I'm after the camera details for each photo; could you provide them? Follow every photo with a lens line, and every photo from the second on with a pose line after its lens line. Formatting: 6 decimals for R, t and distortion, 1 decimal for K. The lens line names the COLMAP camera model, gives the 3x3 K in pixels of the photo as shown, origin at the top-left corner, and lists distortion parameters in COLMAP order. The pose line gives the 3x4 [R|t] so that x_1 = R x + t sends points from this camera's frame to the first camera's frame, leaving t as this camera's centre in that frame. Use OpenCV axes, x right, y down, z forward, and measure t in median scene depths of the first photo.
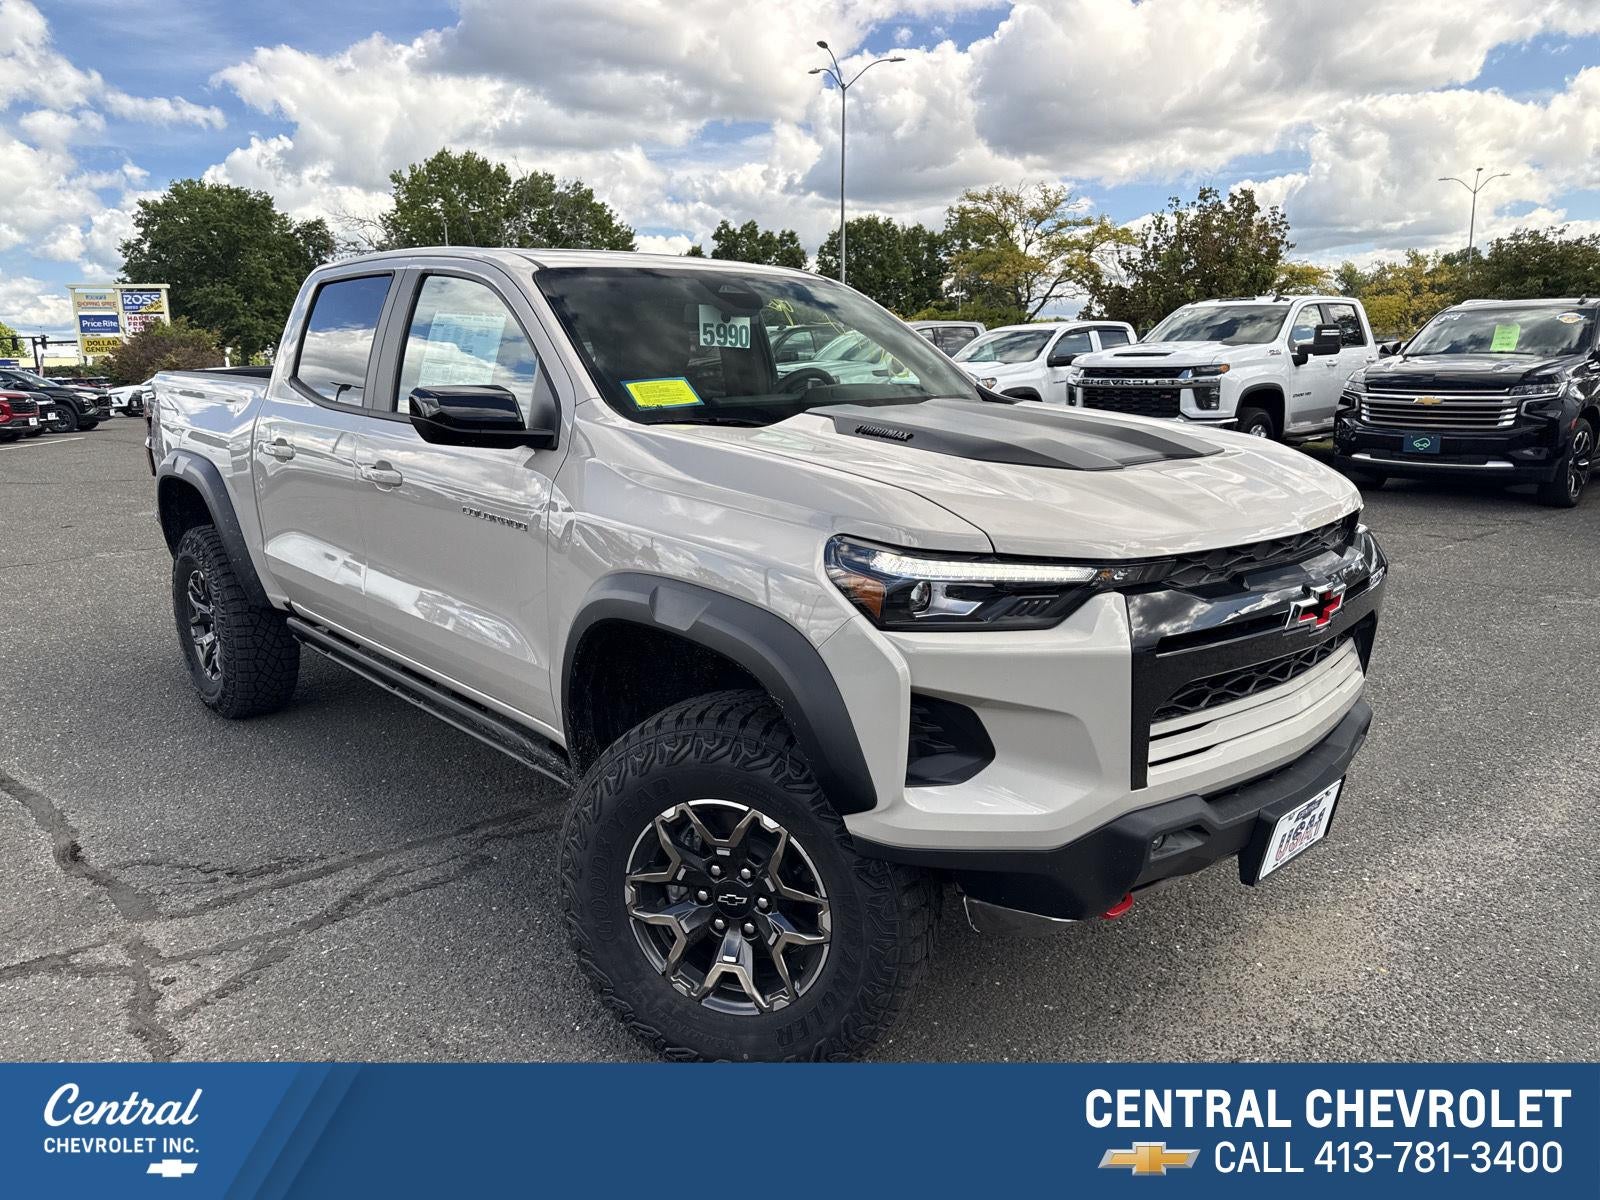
lens RADIAL K [[1185.7, 0, 800.0], [0, 1185.7, 600.0], [0, 0, 1]] dist [-0.003702, -0.001406]
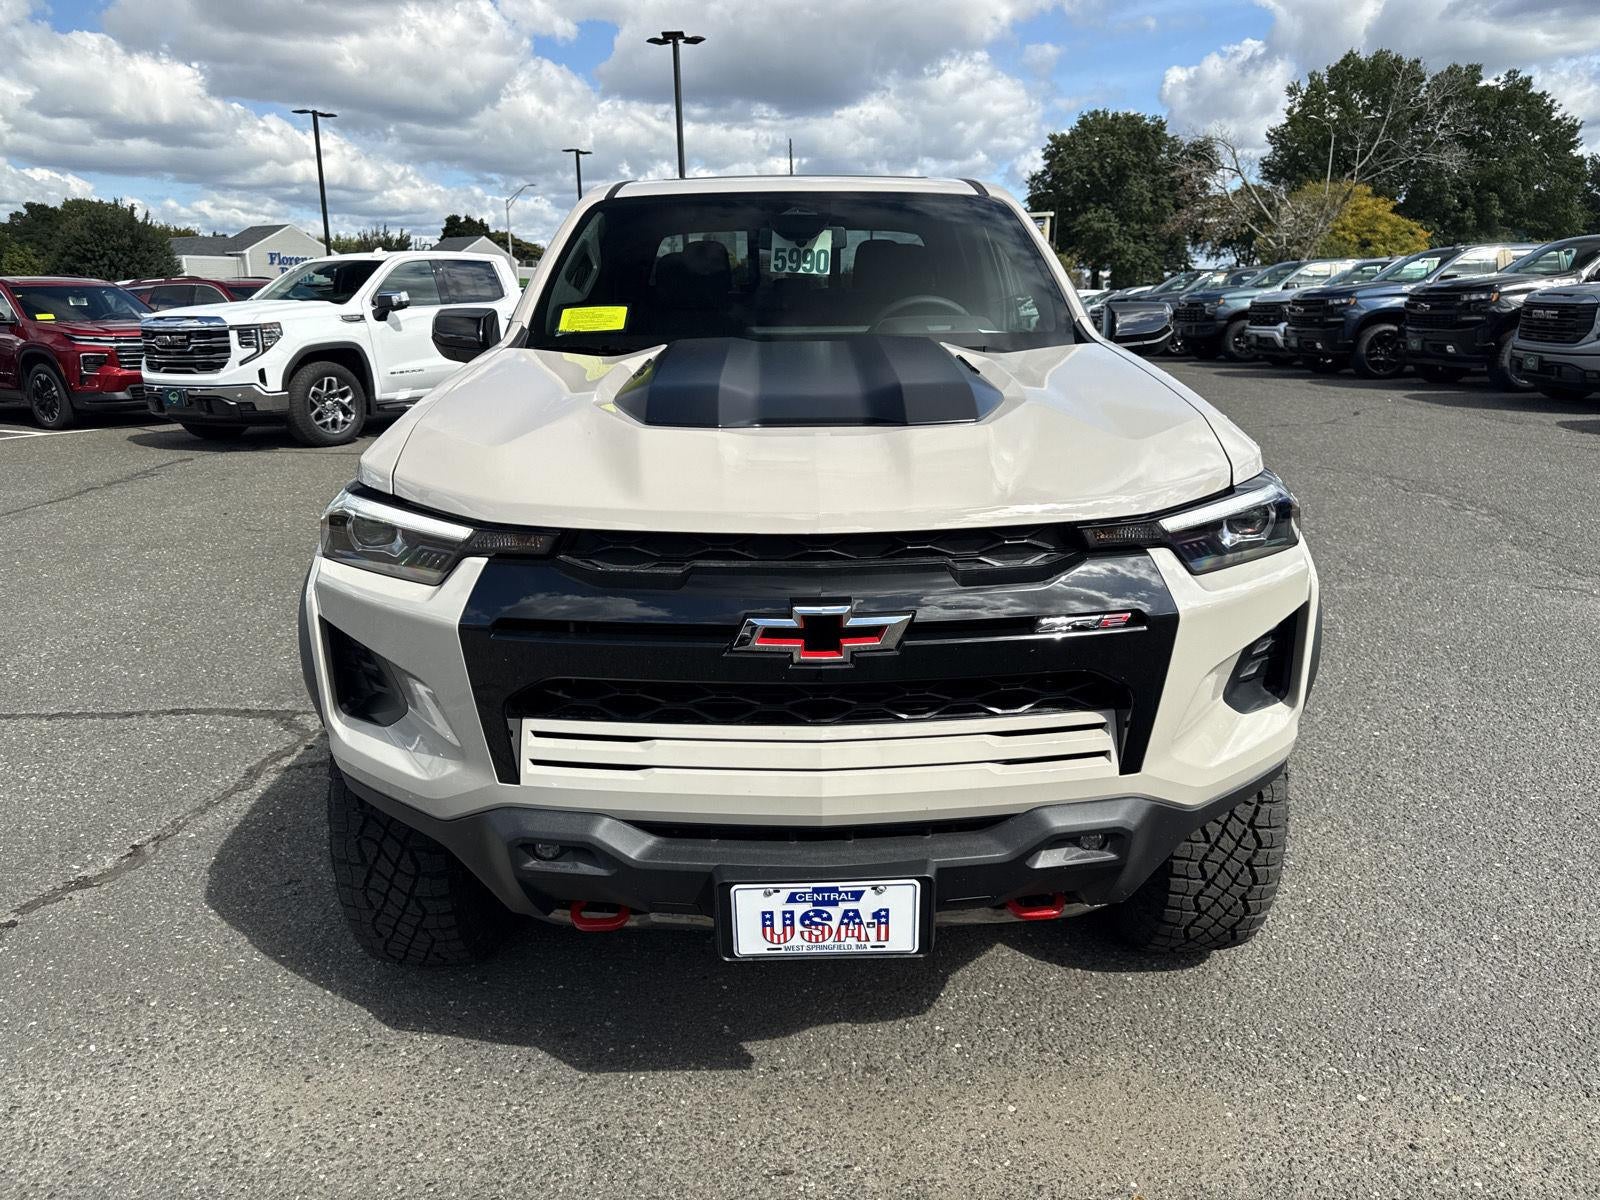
lens RADIAL K [[1185.7, 0, 800.0], [0, 1185.7, 600.0], [0, 0, 1]] dist [-0.003702, -0.001406]
pose [[0.716259, 0.181495, -0.673819, 0.092756], [-0.139280, 0.983339, 0.116813, -0.010014], [0.683794, 0.010181, 0.729605, 0.046374]]
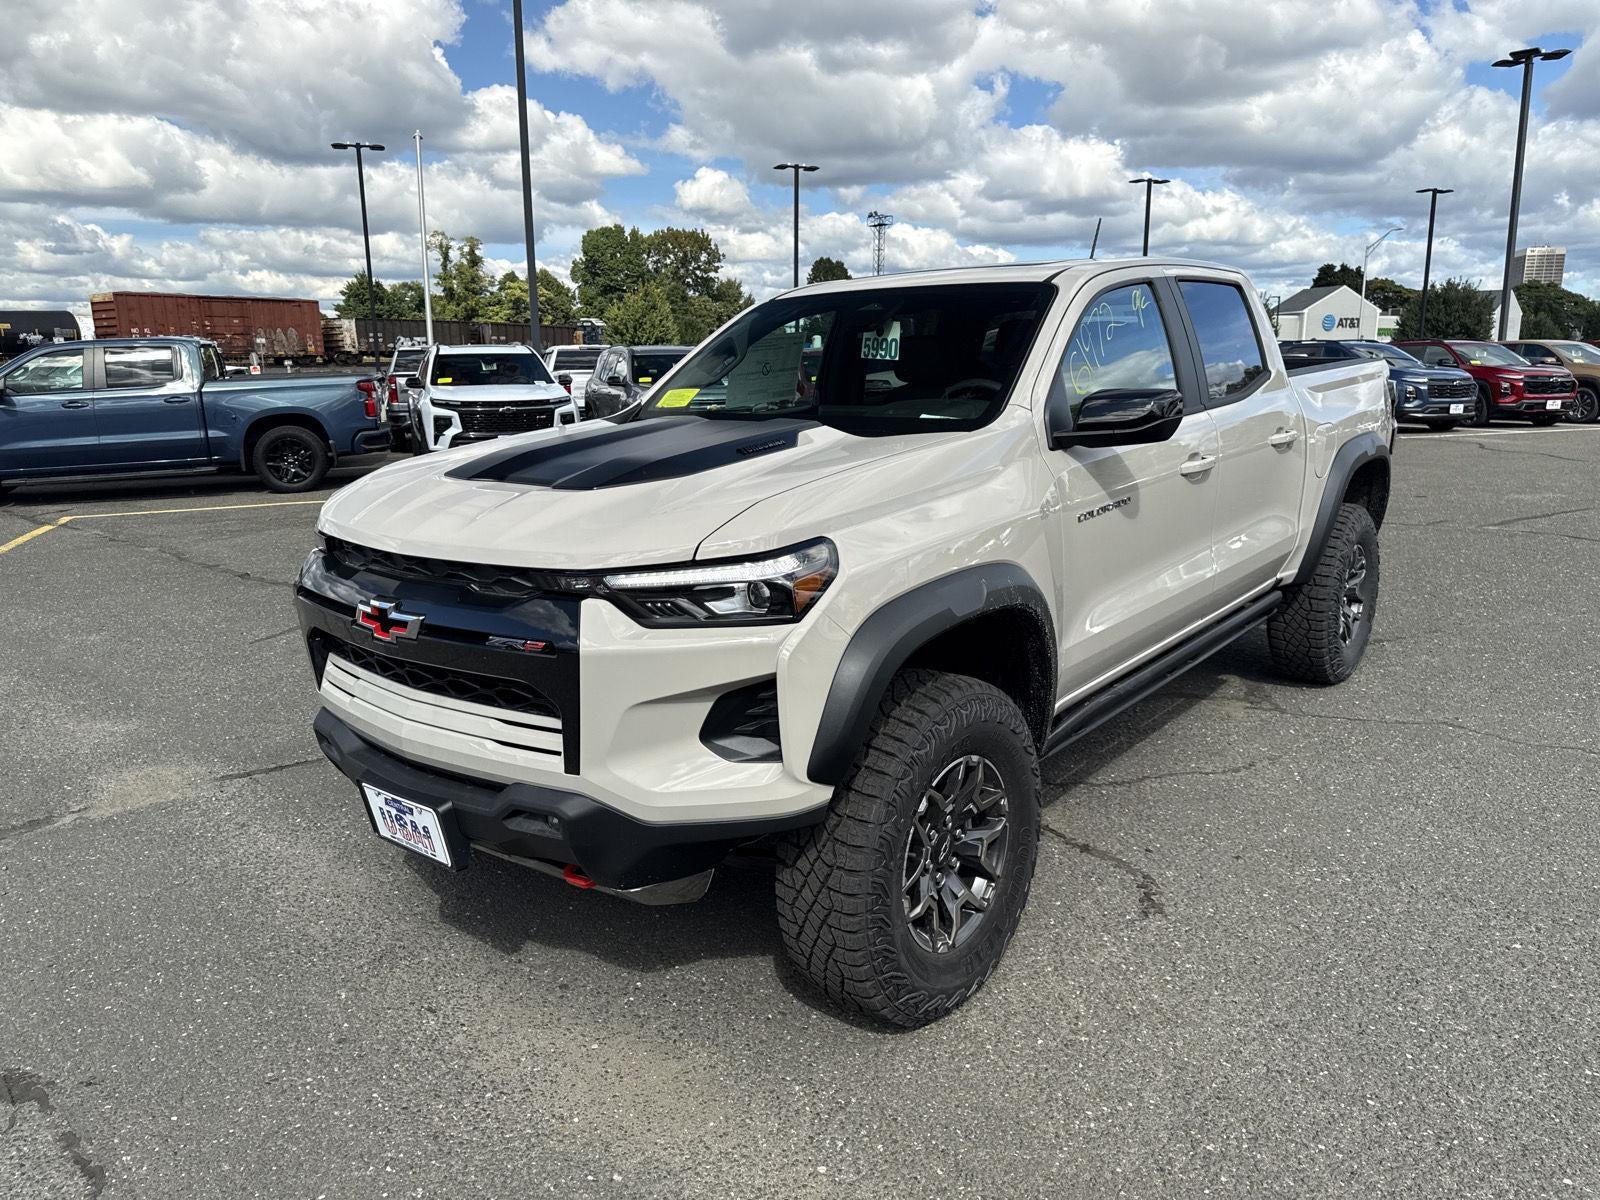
lens RADIAL K [[1185.7, 0, 800.0], [0, 1185.7, 600.0], [0, 0, 1]] dist [-0.003702, -0.001406]
pose [[0.073308, 0.211190, -0.974692, 0.154165], [-0.177287, 0.964515, 0.195651, -0.029832], [0.981425, 0.158457, 0.108148, 0.128476]]
